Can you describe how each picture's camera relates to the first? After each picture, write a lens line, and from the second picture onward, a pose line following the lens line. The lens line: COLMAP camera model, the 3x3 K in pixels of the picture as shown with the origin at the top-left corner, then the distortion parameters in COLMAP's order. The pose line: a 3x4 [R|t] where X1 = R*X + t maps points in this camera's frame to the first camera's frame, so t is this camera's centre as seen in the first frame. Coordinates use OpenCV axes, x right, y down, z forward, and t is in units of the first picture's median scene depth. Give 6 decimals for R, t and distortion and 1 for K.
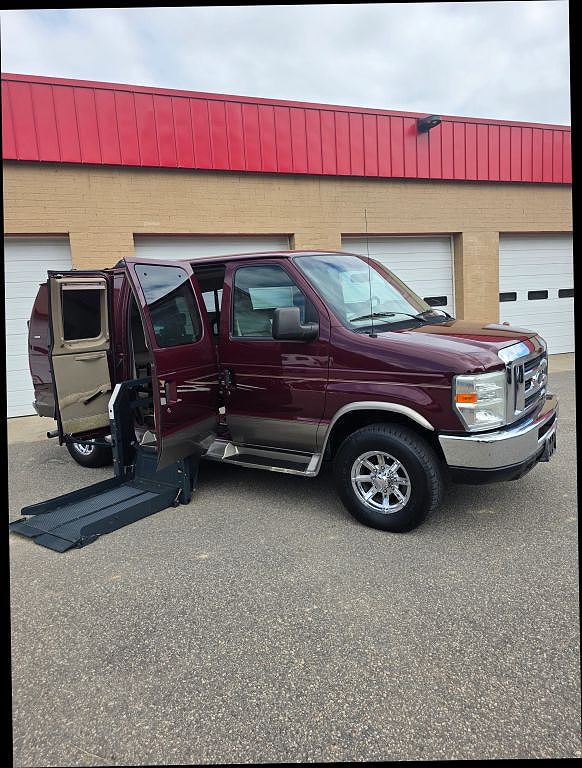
lens RADIAL K [[519.4, 0, 289.0], [0, 519.4, 388.3], [0, 0, 1]] dist [-0.002251, 0.002841]
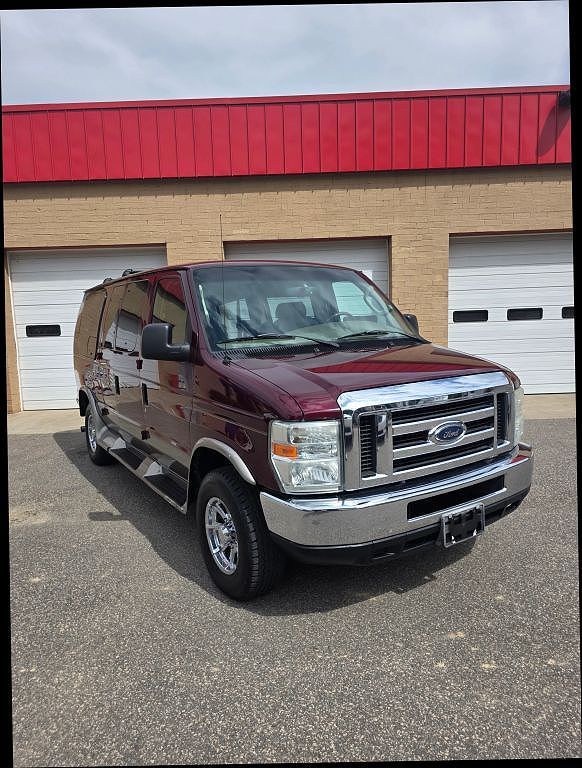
lens RADIAL K [[519.4, 0, 290.7], [0, 519.4, 385.1], [0, 0, 1]] dist [-0.002251, 0.002841]
pose [[0.938522, 0.061038, -0.339782, 0.436473], [-0.063331, 0.997983, 0.004348, -0.060453], [0.339362, 0.017438, 0.940494, 0.183554]]
